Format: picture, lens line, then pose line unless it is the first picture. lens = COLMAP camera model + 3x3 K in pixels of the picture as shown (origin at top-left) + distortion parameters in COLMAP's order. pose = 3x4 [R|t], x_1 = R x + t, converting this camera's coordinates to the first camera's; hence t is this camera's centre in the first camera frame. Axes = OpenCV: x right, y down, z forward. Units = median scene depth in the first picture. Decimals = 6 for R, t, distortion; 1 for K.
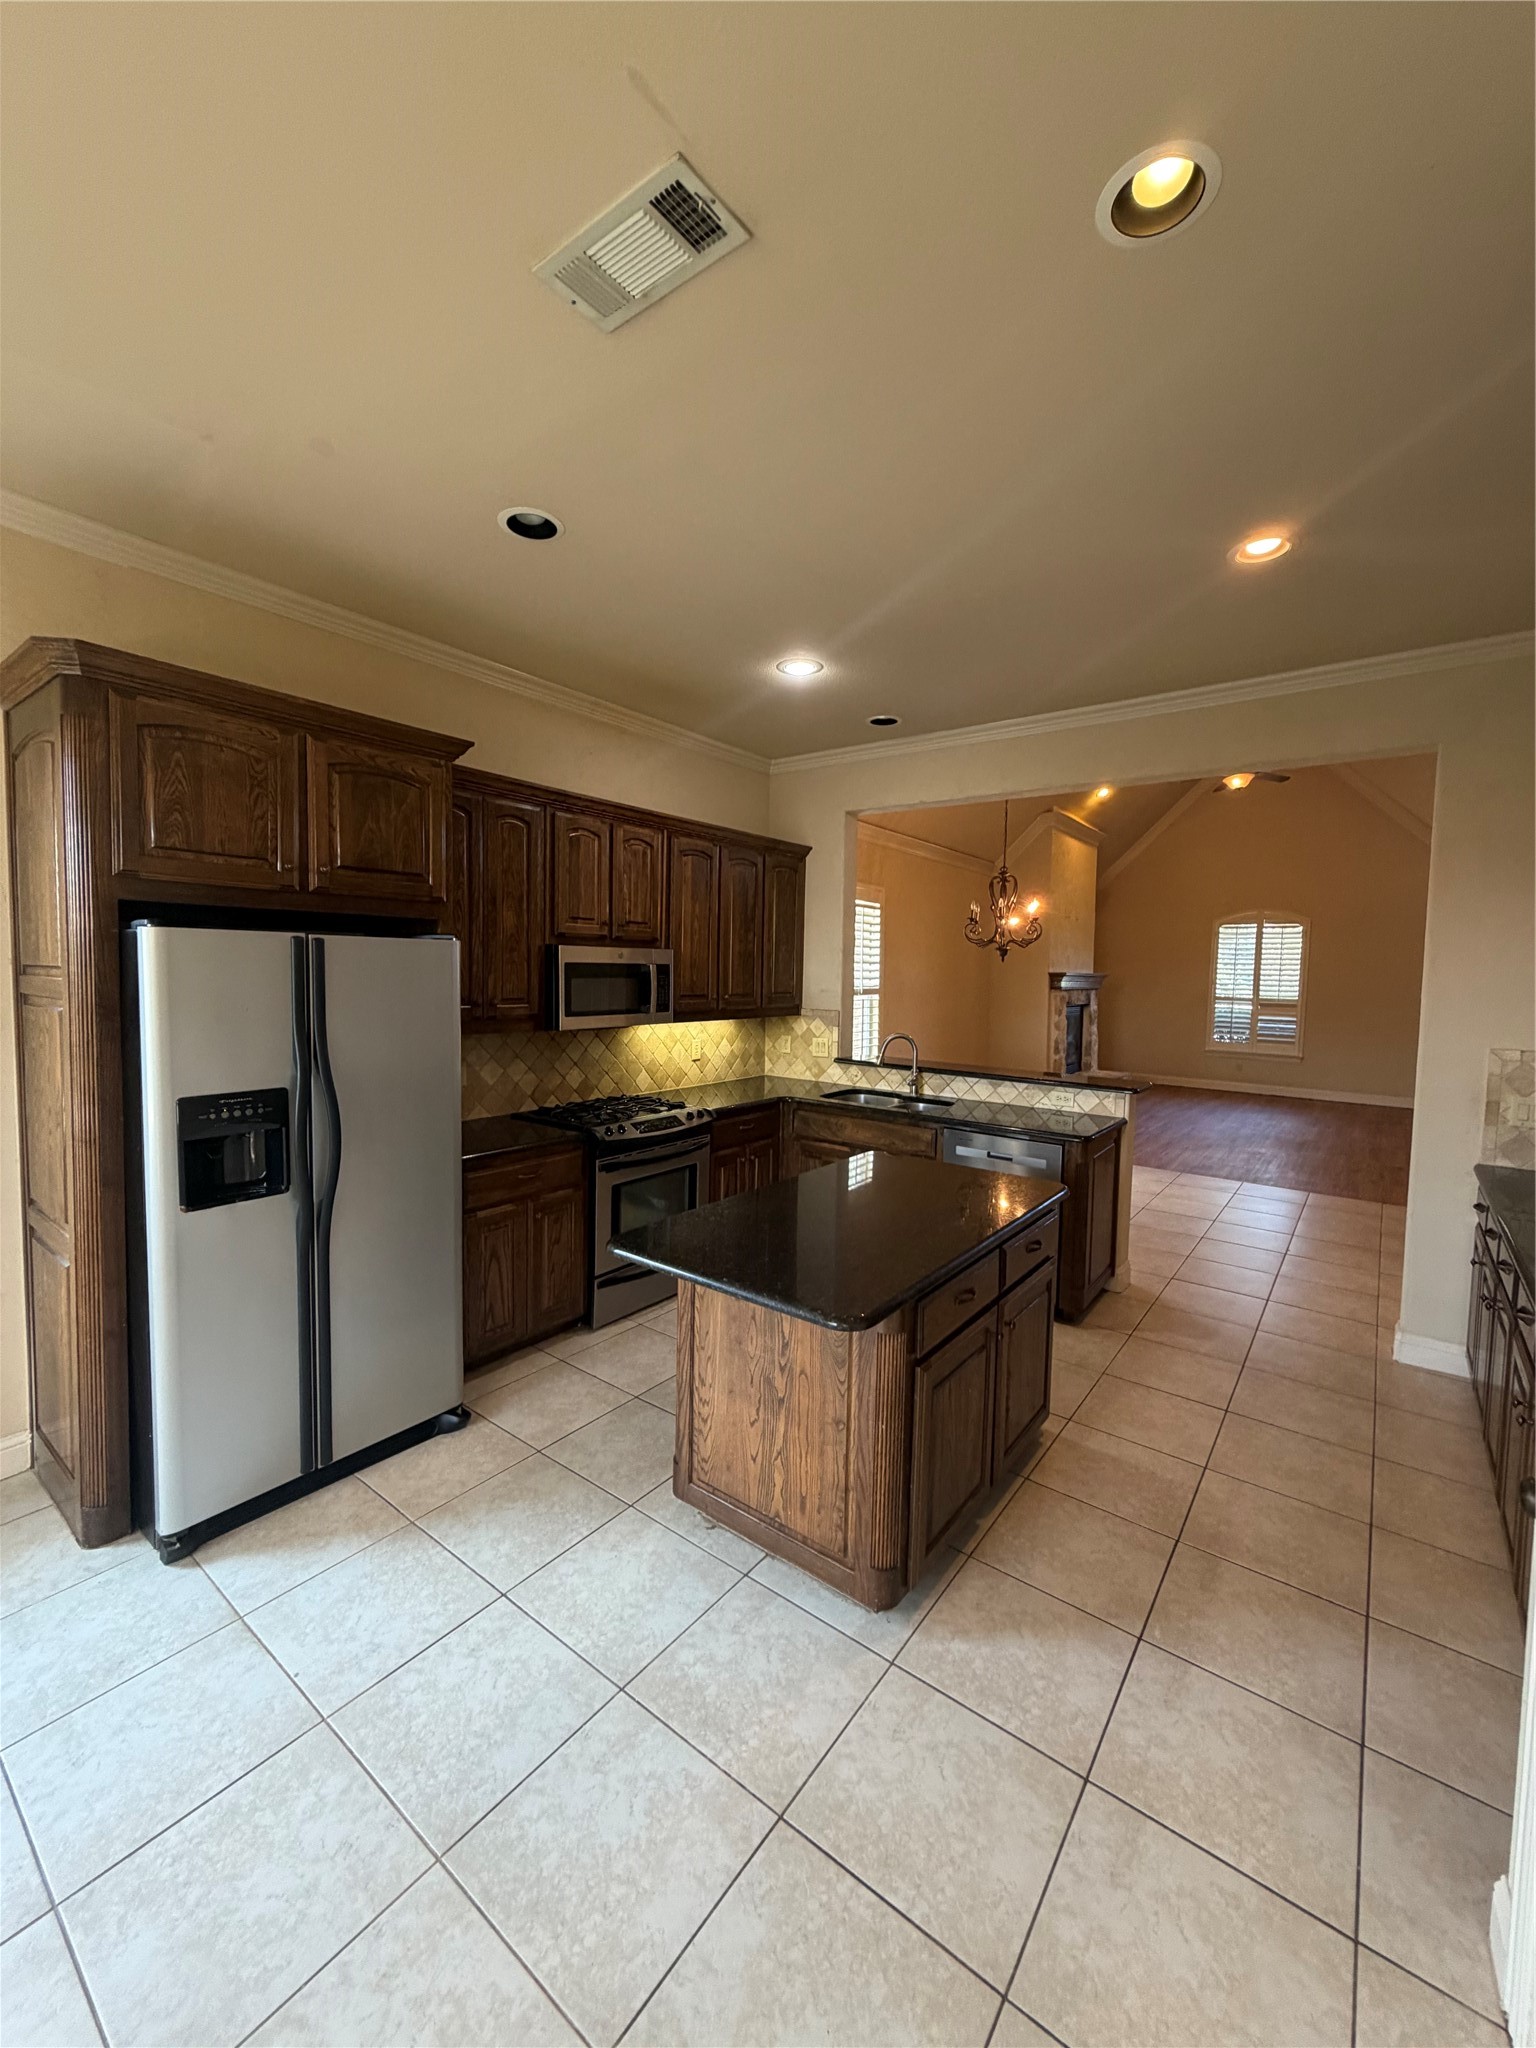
lens RADIAL K [[811.8, 0, 766.9], [0, 811.8, 1015.6], [0, 0, 1]] dist [0.000930, 0.000087]
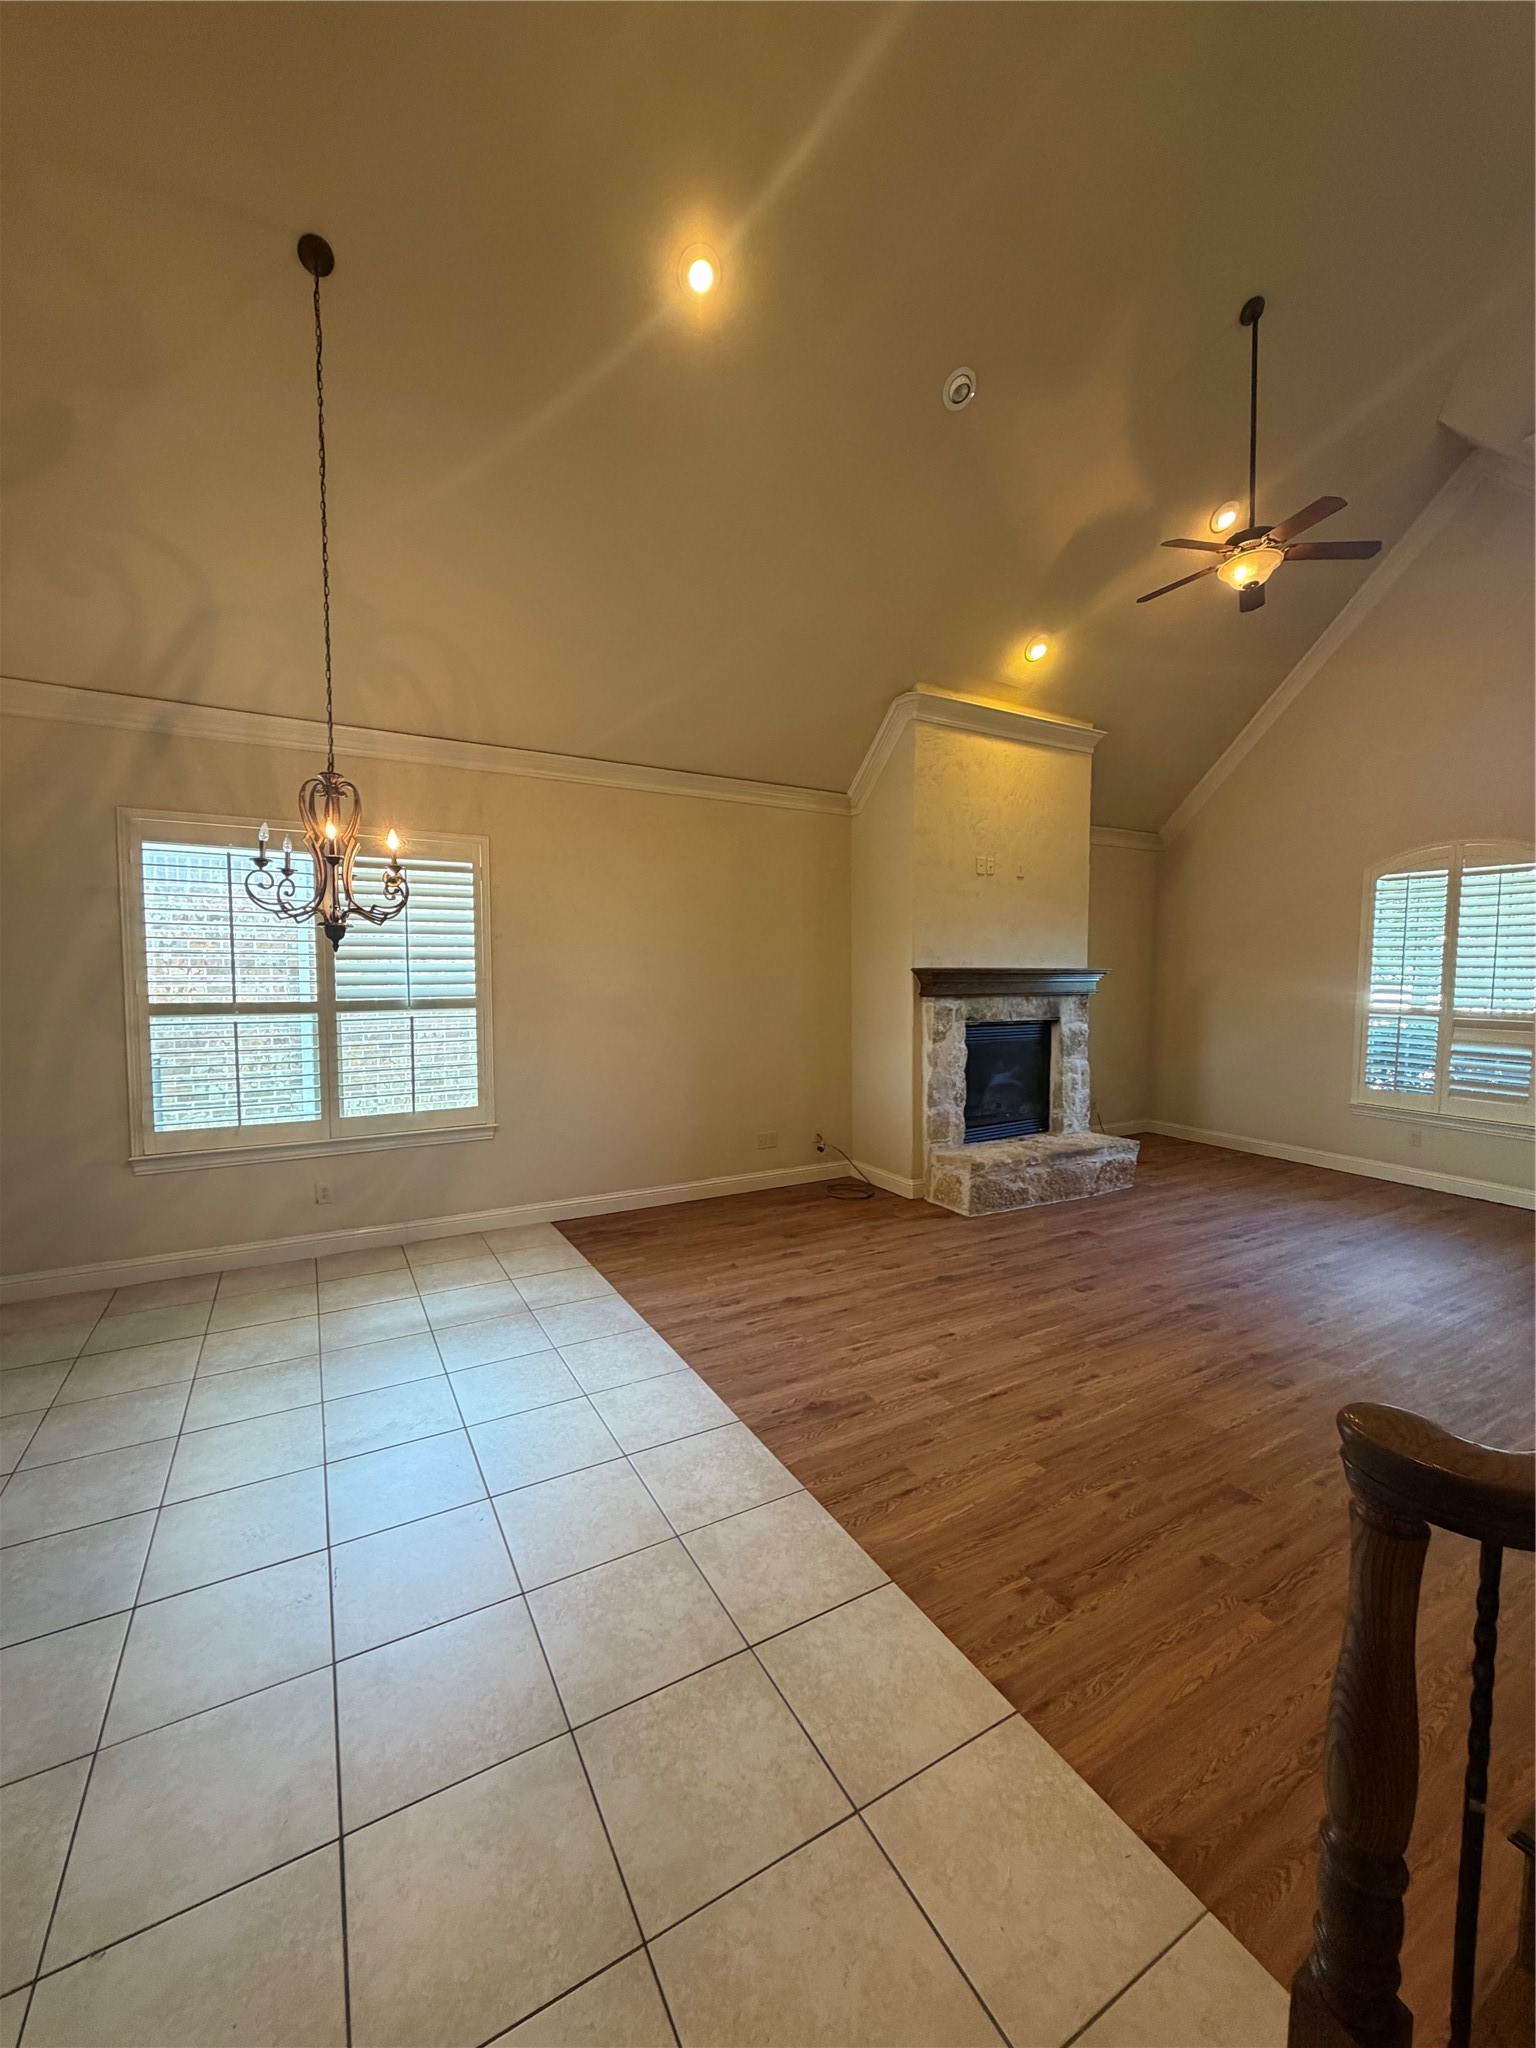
lens RADIAL K [[811.8, 0, 771.8], [0, 811.8, 1020.0], [0, 0, 1]] dist [0.000930, 0.000087]
pose [[0.922368, 0.007435, -0.386241, 0.429366], [-0.007212, 0.999972, 0.002027, -0.014154], [0.386245, 0.000916, 0.922396, 0.370637]]
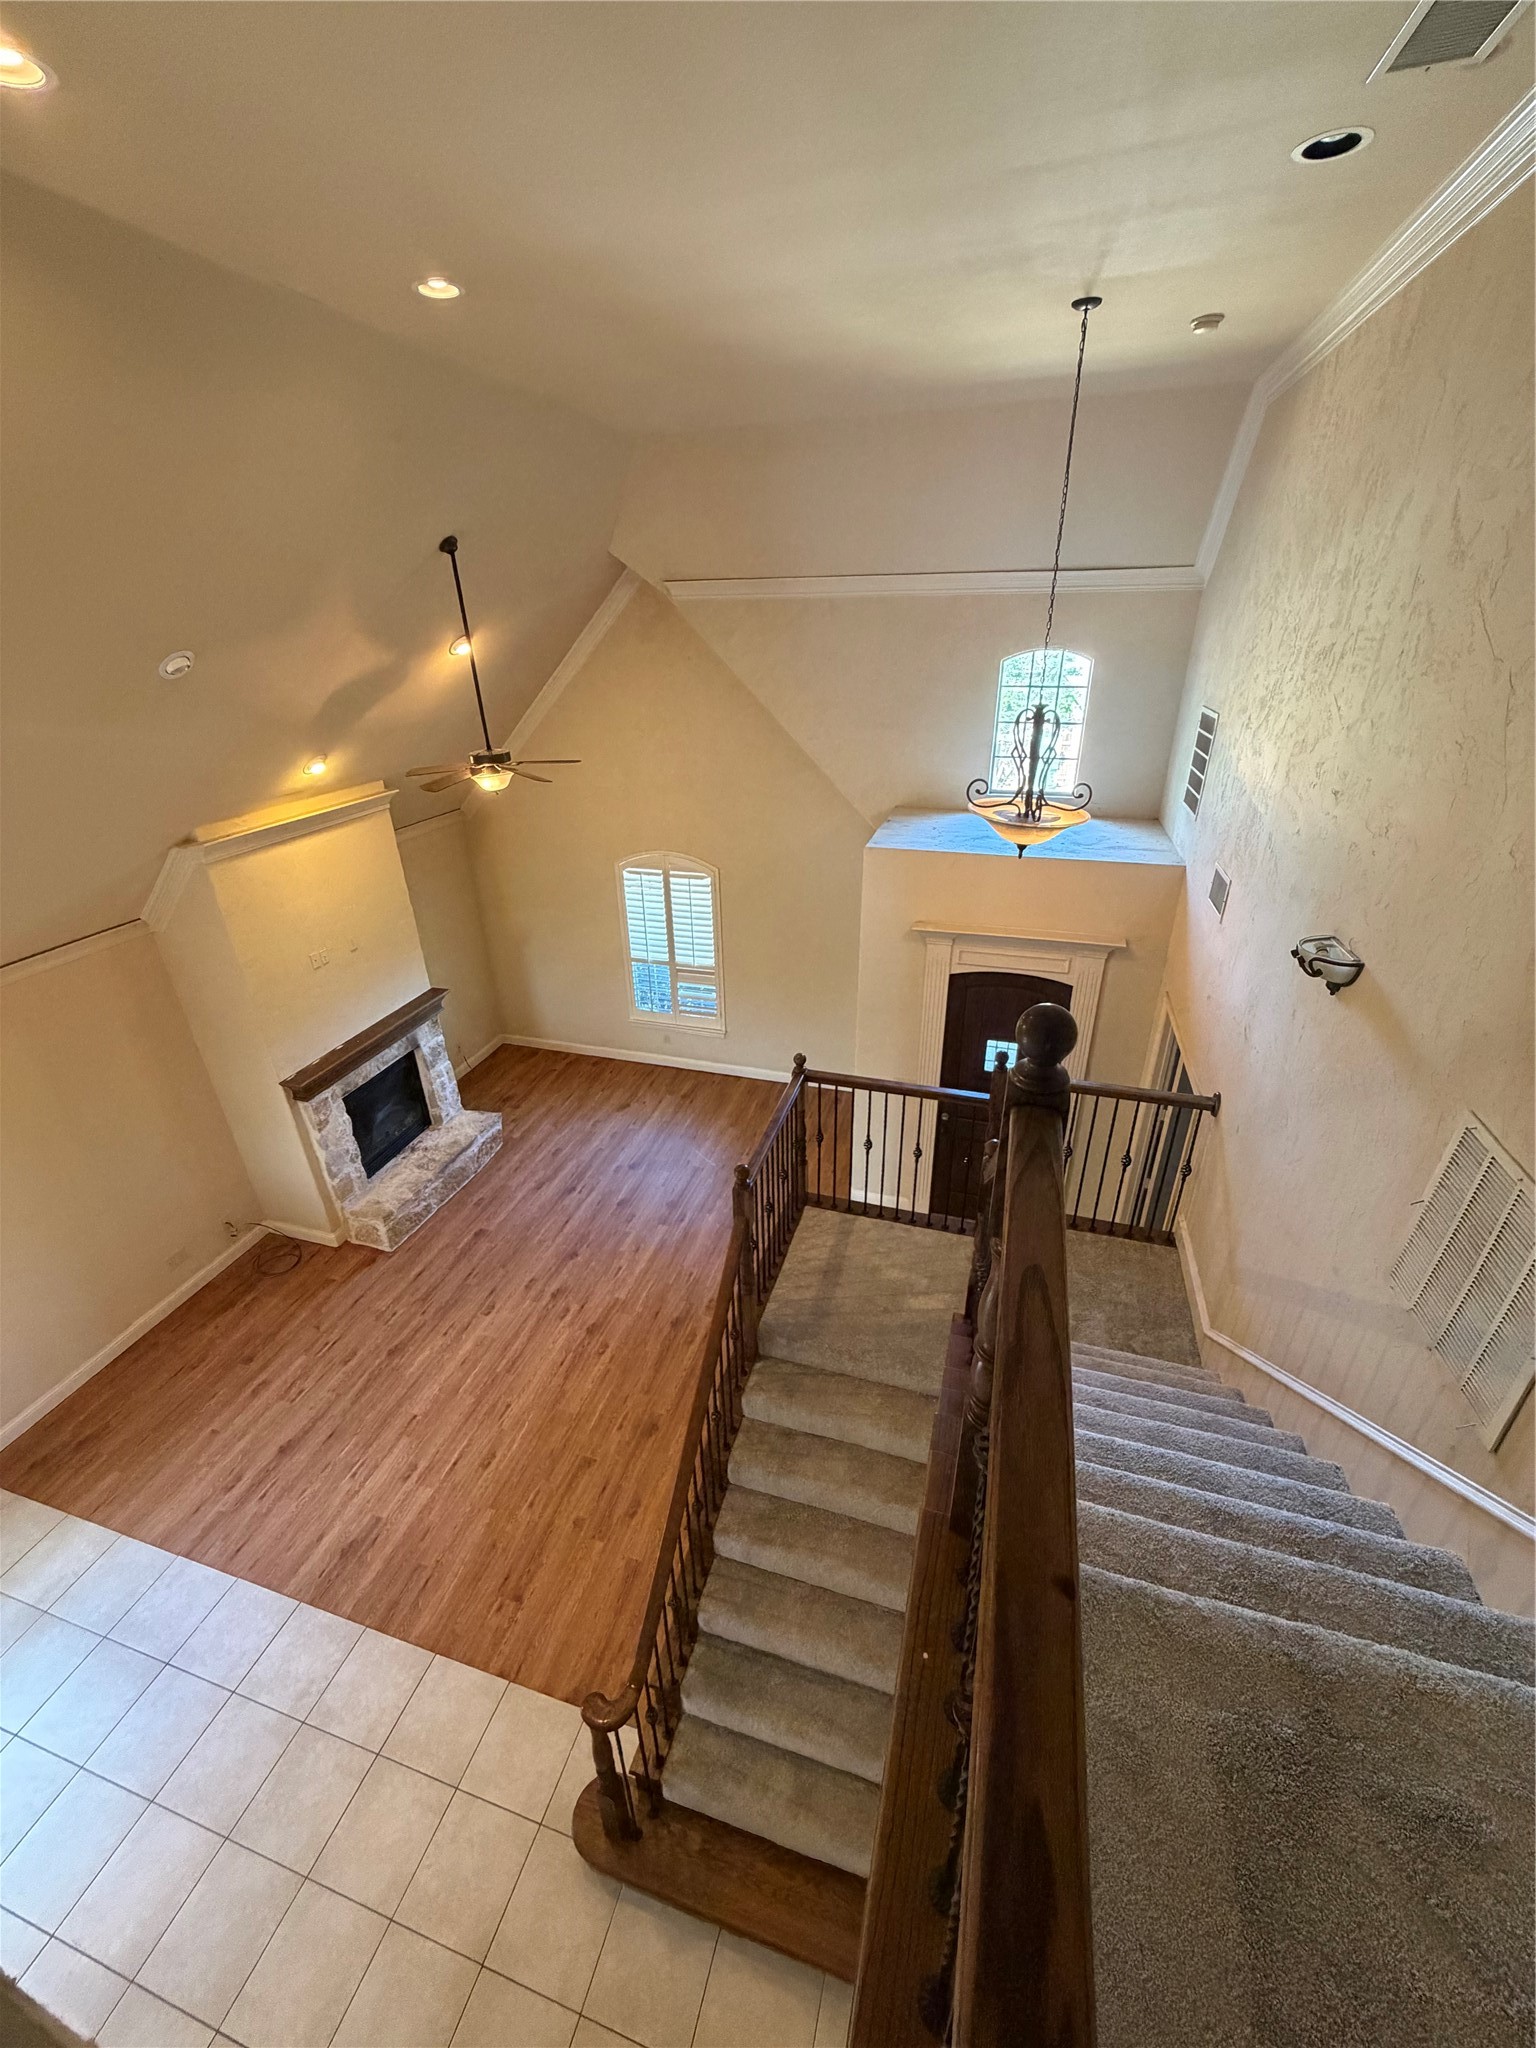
lens RADIAL K [[811.8, 0, 766.4], [0, 811.8, 1016.6], [0, 0, 1]] dist [0.000930, 0.000087]
pose [[0.935061, -0.193742, 0.296858, 0.472304], [0.062059, 0.913967, 0.401015, -0.302297], [-0.349011, -0.356551, 0.866639, 0.282909]]
